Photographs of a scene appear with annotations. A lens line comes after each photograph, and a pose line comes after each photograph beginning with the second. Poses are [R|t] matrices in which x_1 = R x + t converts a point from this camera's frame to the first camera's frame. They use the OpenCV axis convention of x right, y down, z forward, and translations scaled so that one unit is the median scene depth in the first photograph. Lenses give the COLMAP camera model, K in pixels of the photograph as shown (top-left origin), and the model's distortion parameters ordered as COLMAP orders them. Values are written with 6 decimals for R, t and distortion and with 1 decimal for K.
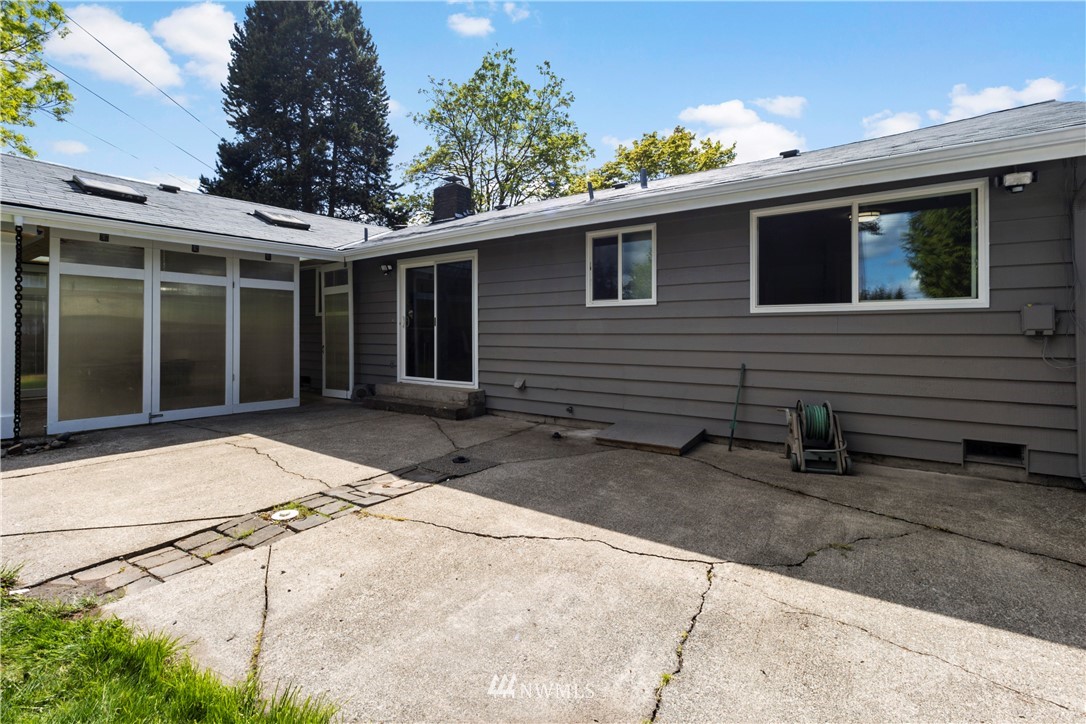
lens RADIAL K [[502.9, 0, 542.7], [0, 502.9, 347.8], [0, 0, 1]] dist [-0.000838, 0.000200]
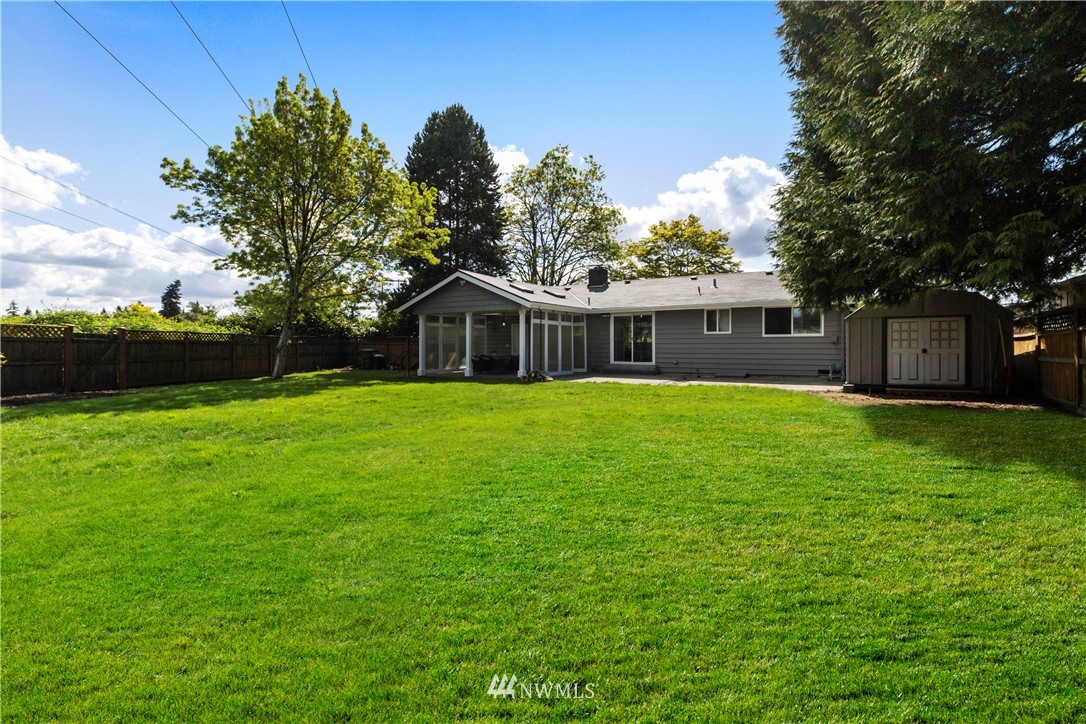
lens RADIAL K [[502.9, 0, 542.7], [0, 502.9, 347.8], [0, 0, 1]] dist [-0.000838, 0.000200]
pose [[0.997183, -0.004546, 0.074873, -0.965382], [0.006204, 0.999740, -0.021930, 0.051398], [-0.074754, 0.022332, 0.996952, -1.655323]]
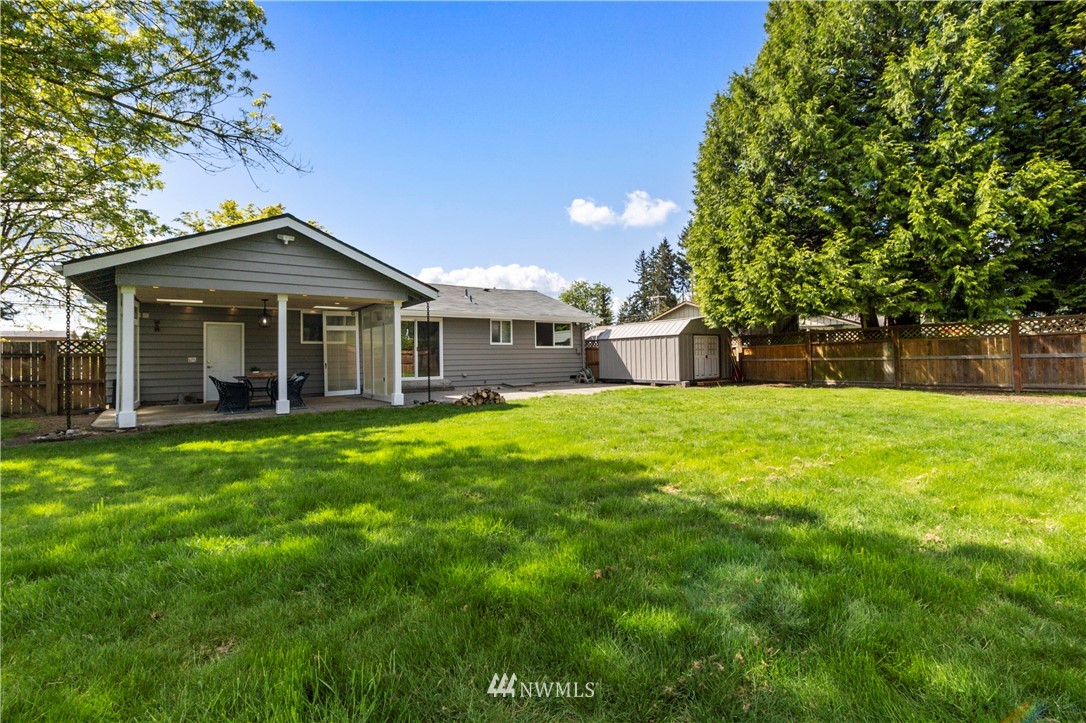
lens RADIAL K [[502.9, 0, 542.7], [0, 502.9, 347.3], [0, 0, 1]] dist [-0.000838, 0.000200]
pose [[0.294792, 0.013813, 0.955462, -2.306853], [0.042392, 0.998722, -0.027518, 0.021891], [-0.954621, 0.048616, 0.293830, -0.100321]]
